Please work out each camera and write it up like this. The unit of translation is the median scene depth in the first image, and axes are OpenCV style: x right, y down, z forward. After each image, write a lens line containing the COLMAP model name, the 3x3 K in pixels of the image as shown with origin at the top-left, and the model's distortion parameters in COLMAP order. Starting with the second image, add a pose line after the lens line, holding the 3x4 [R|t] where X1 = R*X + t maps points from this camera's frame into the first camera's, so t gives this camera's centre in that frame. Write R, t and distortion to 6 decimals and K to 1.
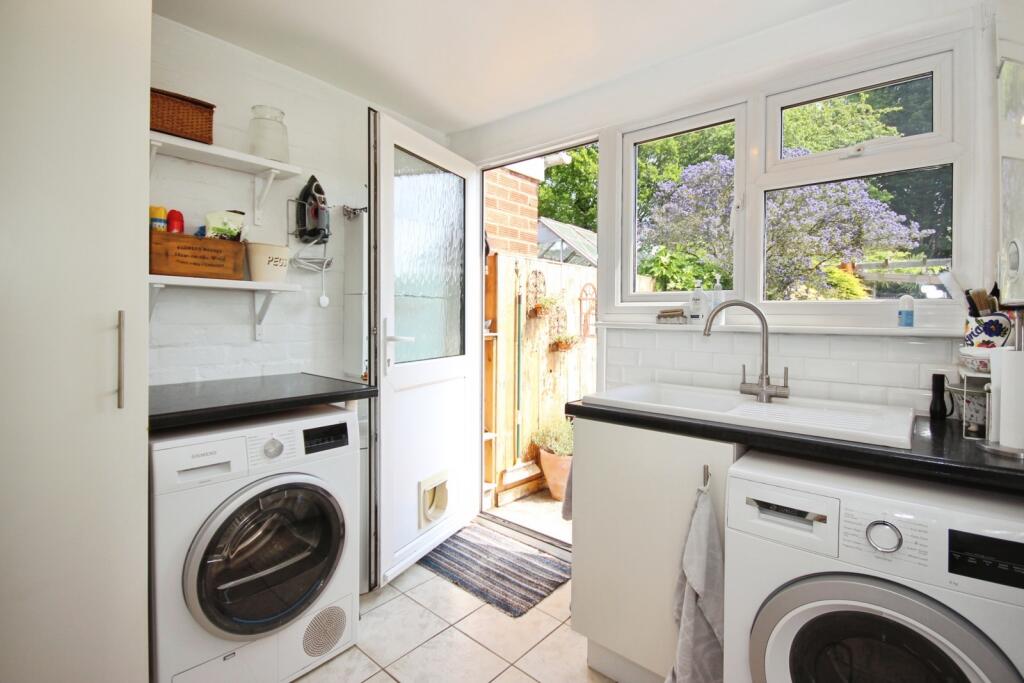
lens RADIAL K [[466.2, 0, 510.8], [0, 466.2, 326.6], [0, 0, 1]] dist [0.000269, 0.000067]
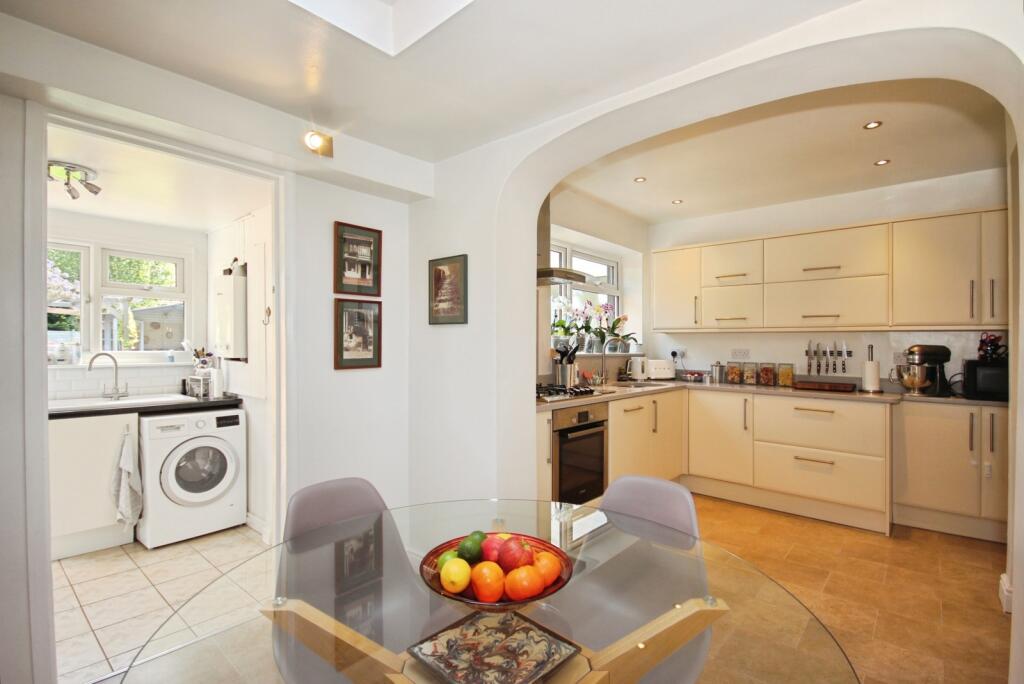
lens RADIAL K [[487.8, 0, 512.0], [0, 487.8, 342.0], [0, 0, 1]] dist [-0.000732, -0.000141]
pose [[-0.011916, 0.001918, 0.999927, -2.063338], [0.014828, 0.999889, -0.001741, -0.087500], [-0.999819, 0.014806, -0.011943, -0.922424]]
